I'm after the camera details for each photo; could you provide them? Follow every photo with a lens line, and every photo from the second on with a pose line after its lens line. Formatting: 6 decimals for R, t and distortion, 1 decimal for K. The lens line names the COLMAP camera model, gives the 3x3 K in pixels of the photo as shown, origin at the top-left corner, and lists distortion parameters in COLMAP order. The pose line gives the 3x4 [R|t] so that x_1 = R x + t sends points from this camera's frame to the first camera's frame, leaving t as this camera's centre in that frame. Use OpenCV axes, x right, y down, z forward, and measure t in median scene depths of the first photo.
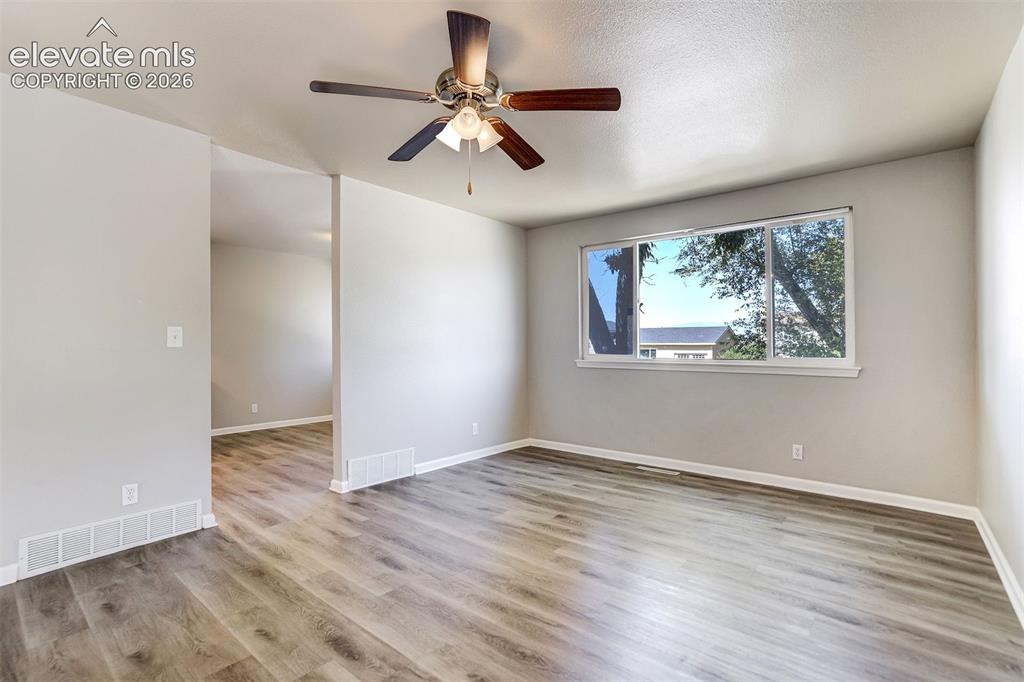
lens RADIAL K [[480.6, 0, 515.2], [0, 480.6, 343.2], [0, 0, 1]] dist [-0.028144, 0.011773]
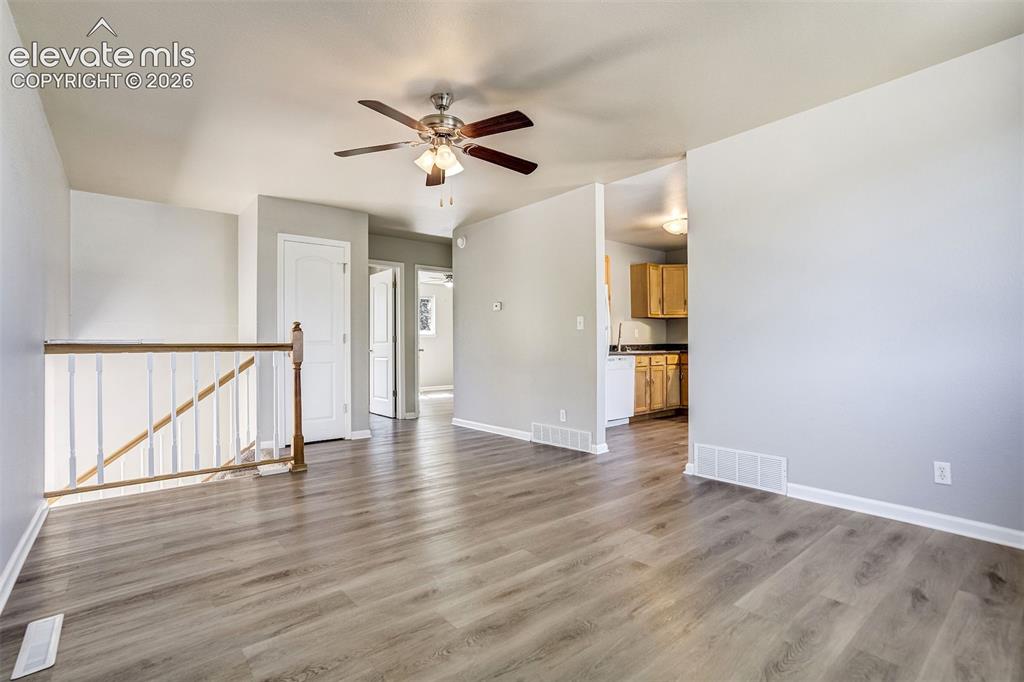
lens RADIAL K [[480.6, 0, 514.6], [0, 480.6, 347.6], [0, 0, 1]] dist [-0.028144, 0.011773]
pose [[-0.191180, 0.003527, -0.981549, 0.697877], [0.013249, 0.999912, 0.001013, 0.041014], [0.981466, -0.012811, -0.191210, 0.840338]]
